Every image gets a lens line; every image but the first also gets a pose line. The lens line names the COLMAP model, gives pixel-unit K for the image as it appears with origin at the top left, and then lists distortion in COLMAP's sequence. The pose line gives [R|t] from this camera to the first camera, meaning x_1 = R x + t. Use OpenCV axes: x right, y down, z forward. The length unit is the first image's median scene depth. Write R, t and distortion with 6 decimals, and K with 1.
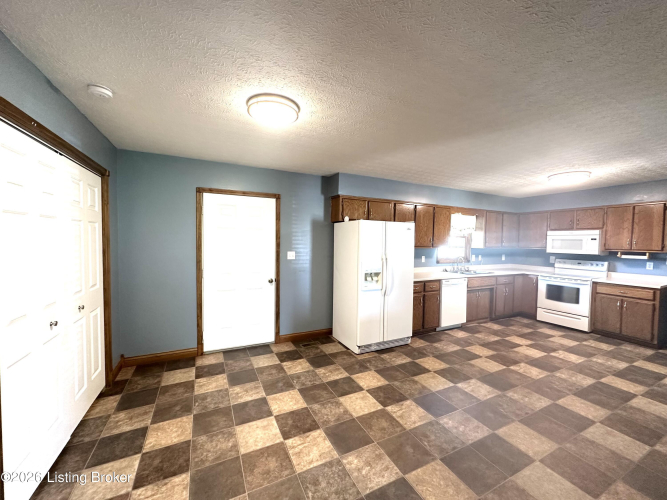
lens RADIAL K [[267.0, 0, 333.1], [0, 267.0, 250.4], [0, 0, 1]] dist [-0.002802, 0.000071]
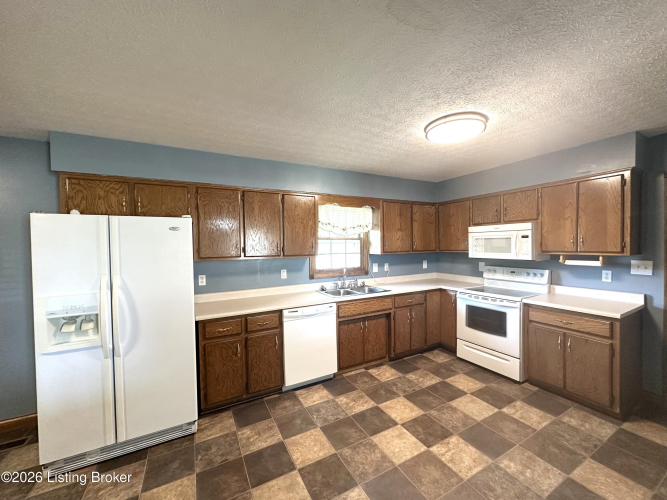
lens RADIAL K [[267.0, 0, 335.6], [0, 267.0, 250.3], [0, 0, 1]] dist [-0.002802, 0.000071]
pose [[0.998856, -0.031584, 0.035900, 0.500100], [0.032000, 0.999427, -0.011048, -0.016467], [-0.035531, 0.012184, 0.999294, 0.370594]]
